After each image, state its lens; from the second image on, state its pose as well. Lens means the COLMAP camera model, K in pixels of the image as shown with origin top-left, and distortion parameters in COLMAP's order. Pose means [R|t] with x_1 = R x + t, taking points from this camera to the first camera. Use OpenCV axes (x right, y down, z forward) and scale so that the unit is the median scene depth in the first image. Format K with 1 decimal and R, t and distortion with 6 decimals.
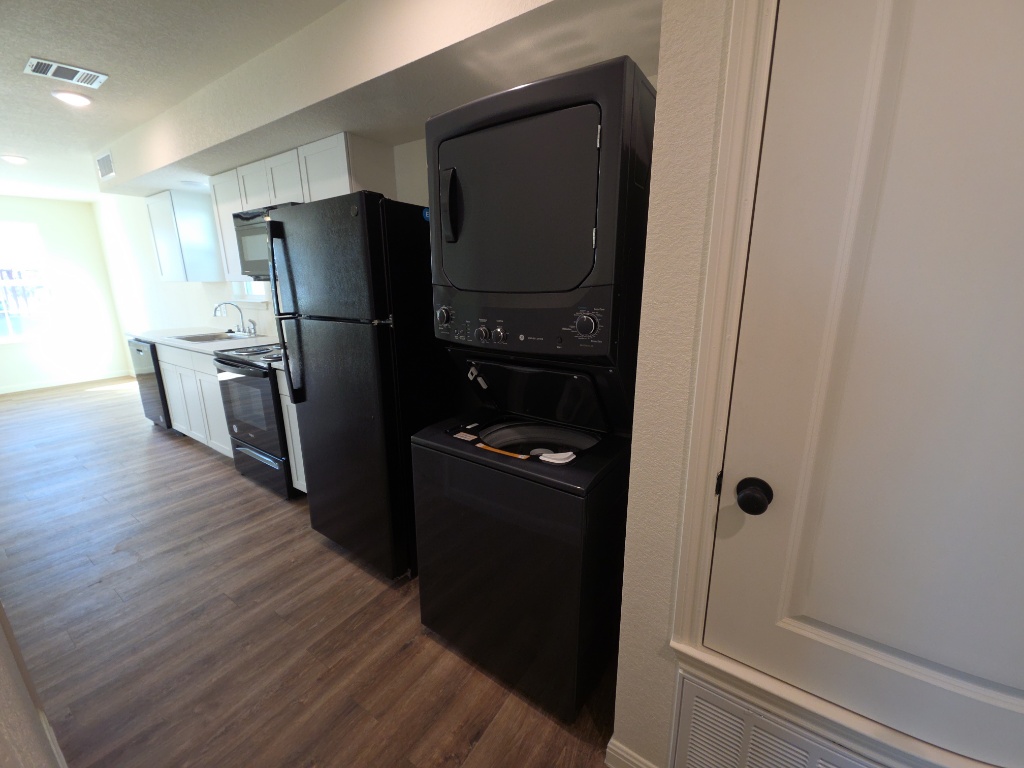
lens RADIAL K [[432.8, 0, 518.5], [0, 432.8, 377.2], [0, 0, 1]] dist [0.020932, -0.010731]
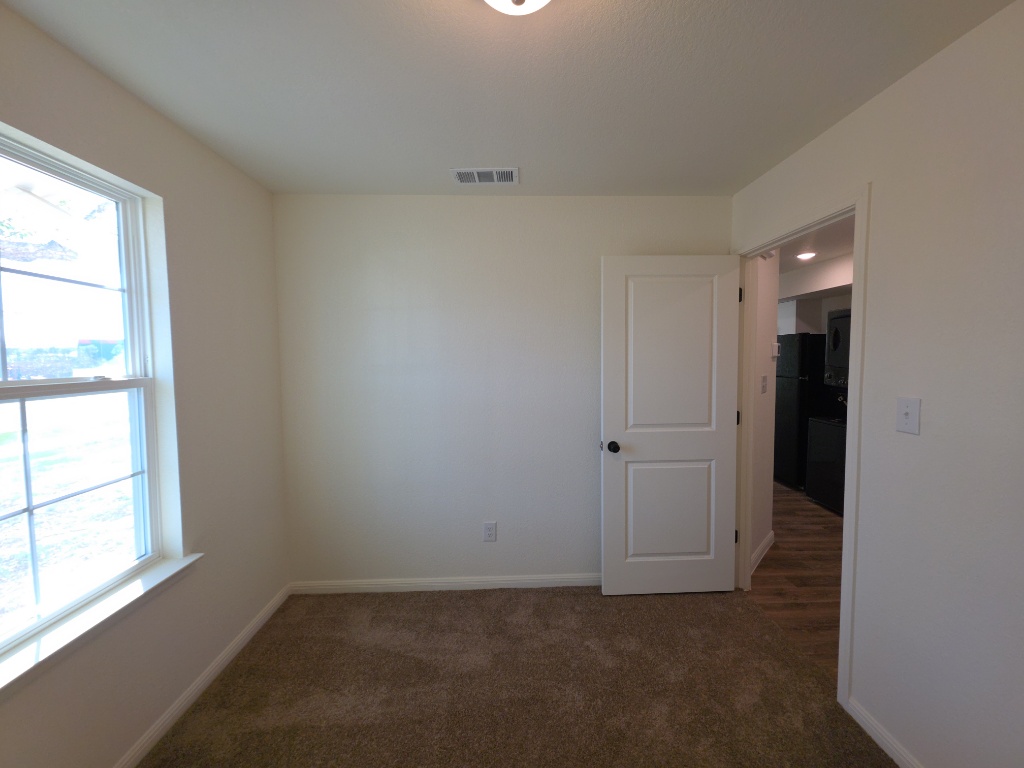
lens RADIAL K [[432.8, 0, 518.5], [0, 432.8, 377.2], [0, 0, 1]] dist [0.020932, -0.010731]
pose [[0.620362, 0.050640, -0.782679, 0.740318], [-0.174354, 0.981848, -0.074668, 0.396447], [0.764690, 0.182784, 0.617931, -2.113922]]
